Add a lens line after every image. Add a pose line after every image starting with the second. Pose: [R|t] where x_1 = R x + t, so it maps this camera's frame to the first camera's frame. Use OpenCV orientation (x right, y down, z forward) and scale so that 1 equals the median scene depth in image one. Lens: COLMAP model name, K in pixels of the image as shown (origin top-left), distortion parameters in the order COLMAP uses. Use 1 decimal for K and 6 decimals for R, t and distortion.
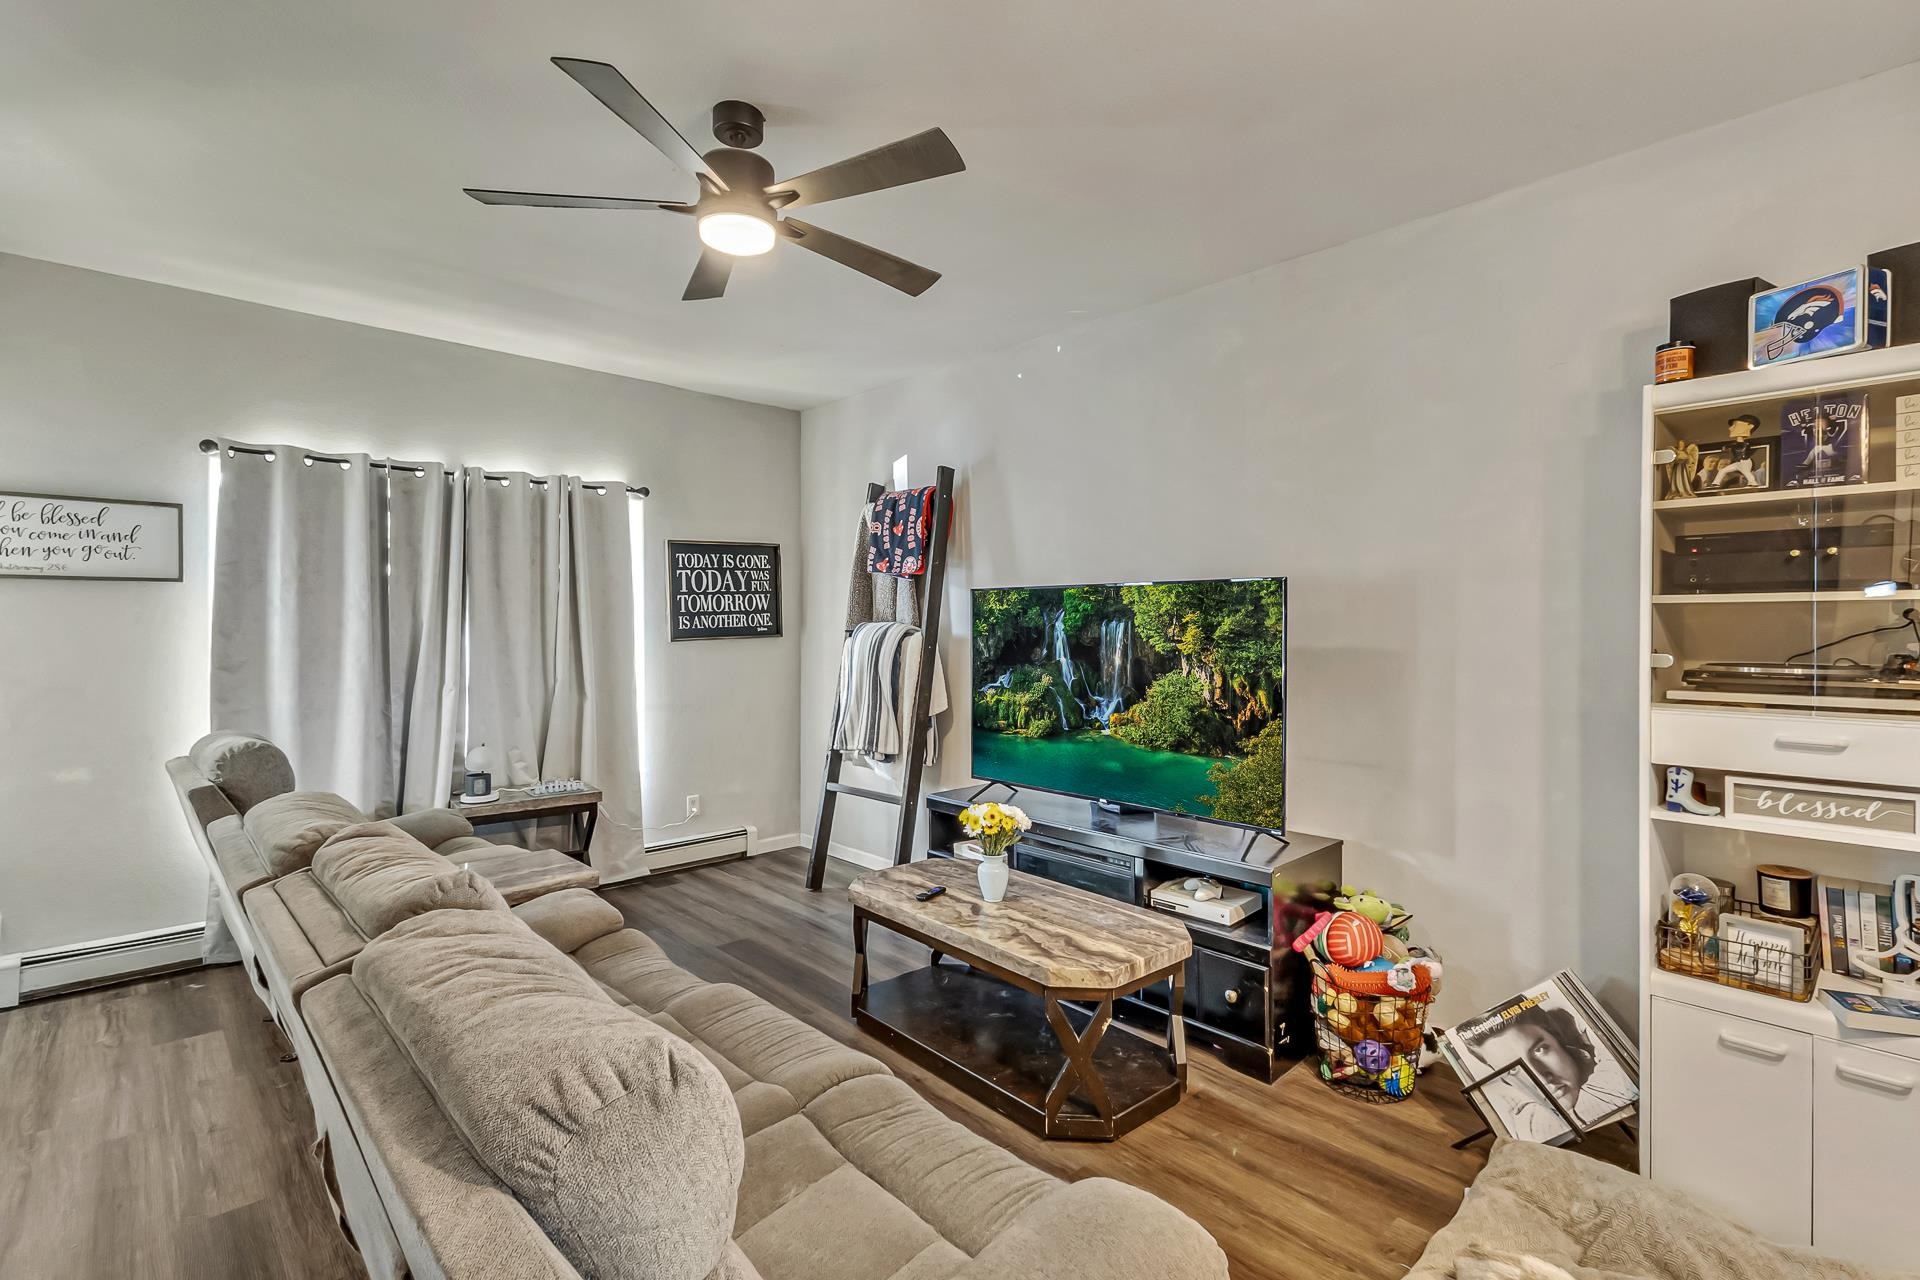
lens RADIAL K [[889.8, 0, 958.0], [0, 889.8, 623.0], [0, 0, 1]] dist [0.012907, -0.000307]
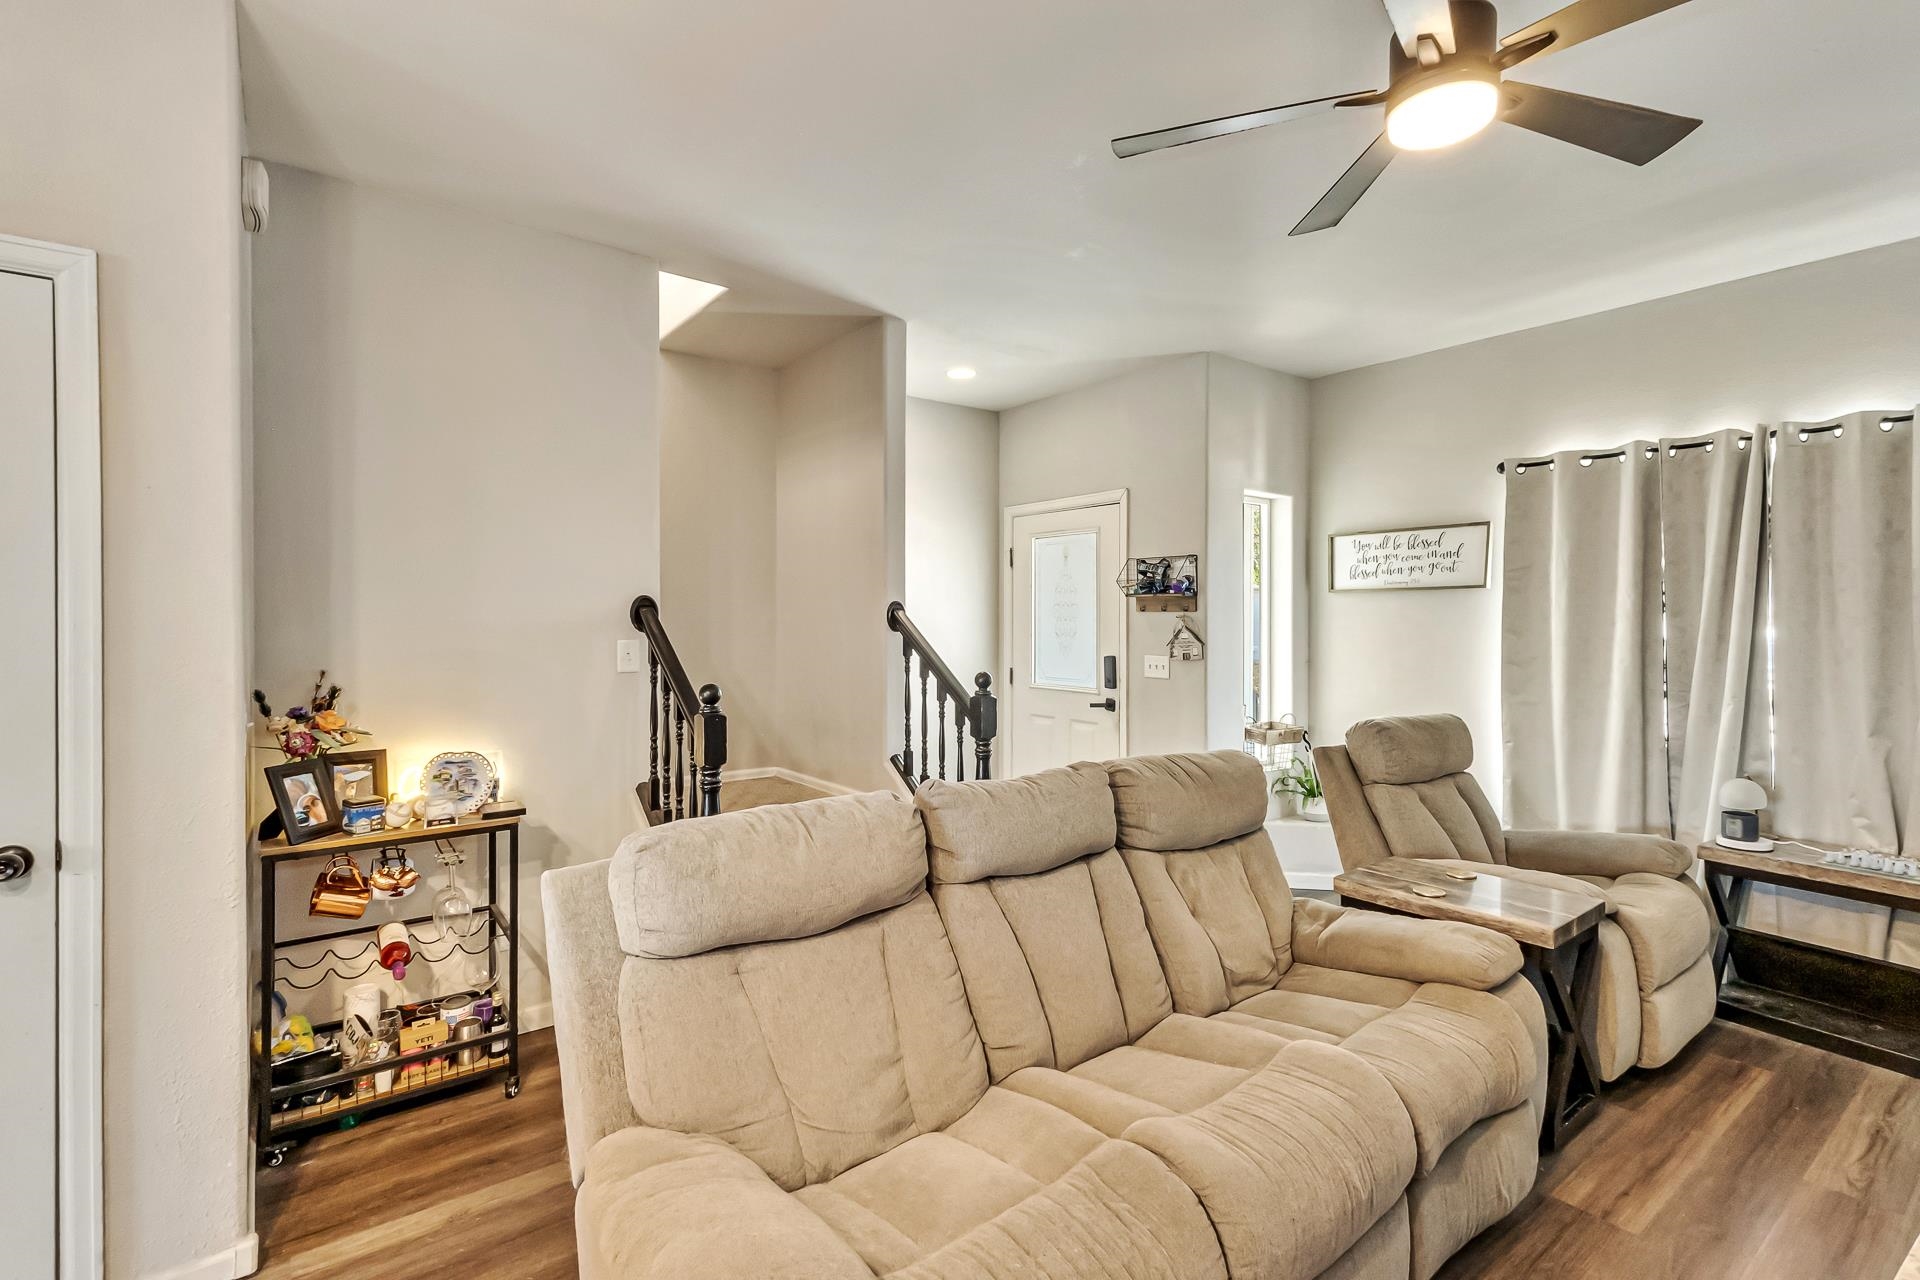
lens RADIAL K [[889.8, 0, 958.0], [0, 889.8, 623.0], [0, 0, 1]] dist [0.012907, -0.000307]
pose [[-0.112302, 0.003666, -0.993667, 0.327552], [0.003389, 0.999989, 0.003306, -0.004820], [0.993668, -0.002996, -0.112313, 0.383725]]
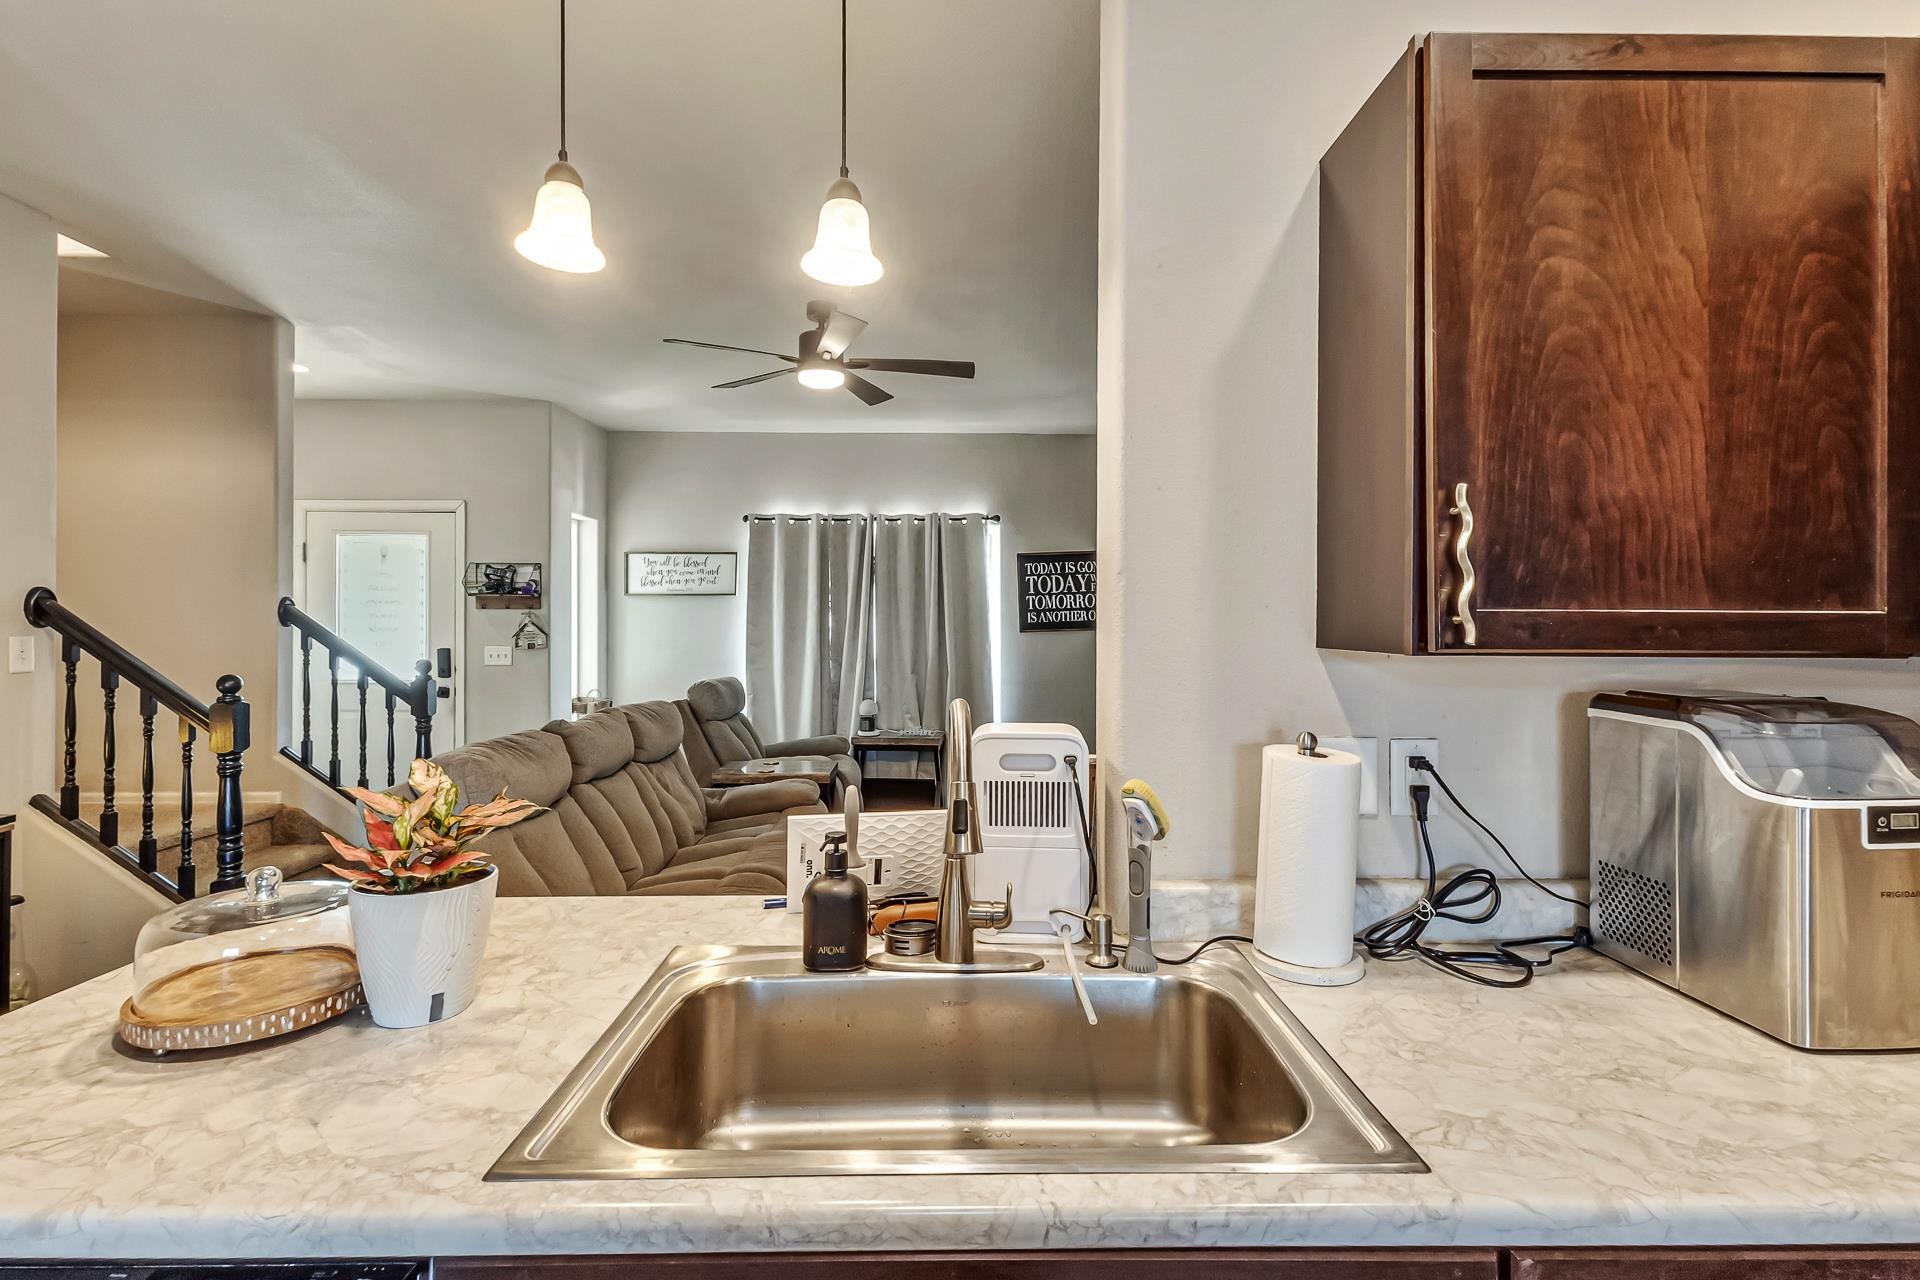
lens RADIAL K [[899.9, 0, 959.0], [0, 899.9, 612.4], [0, 0, 1]] dist [0.007106, -0.000862]
pose [[0.729943, -0.003385, -0.683500, 0.605660], [0.001083, 0.999992, -0.003796, -0.003625], [0.683507, 0.002031, 0.729941, -0.012037]]
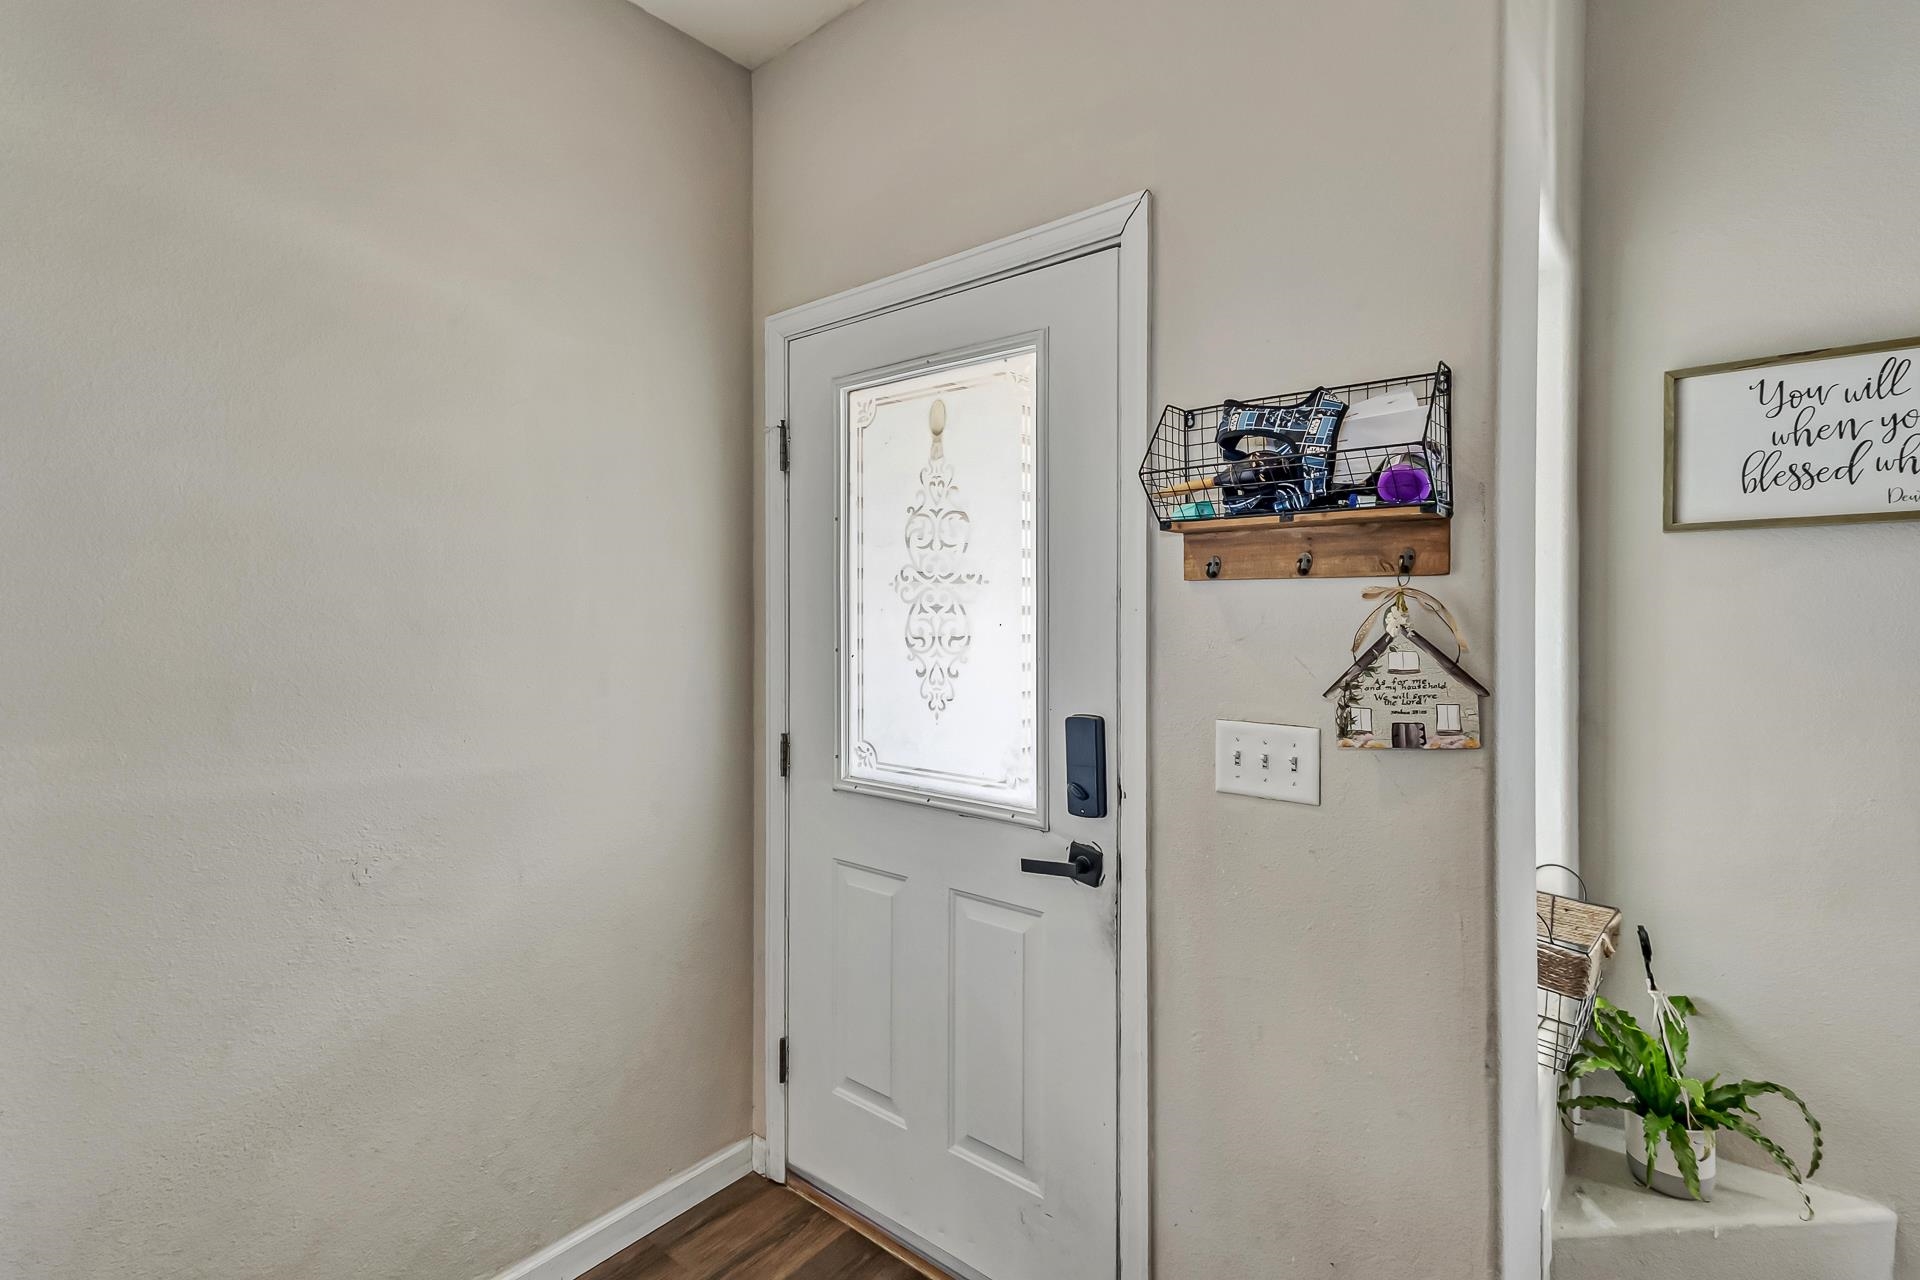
lens RADIAL K [[929.5, 0, 959.4], [0, 929.5, 609.4], [0, 0, 1]] dist [0.005709, 0.000193]
pose [[0.120206, -0.003721, -0.992742, -0.495211], [0.004147, 0.999986, -0.003246, -0.001974], [0.992740, -0.003727, 0.120220, 0.347465]]
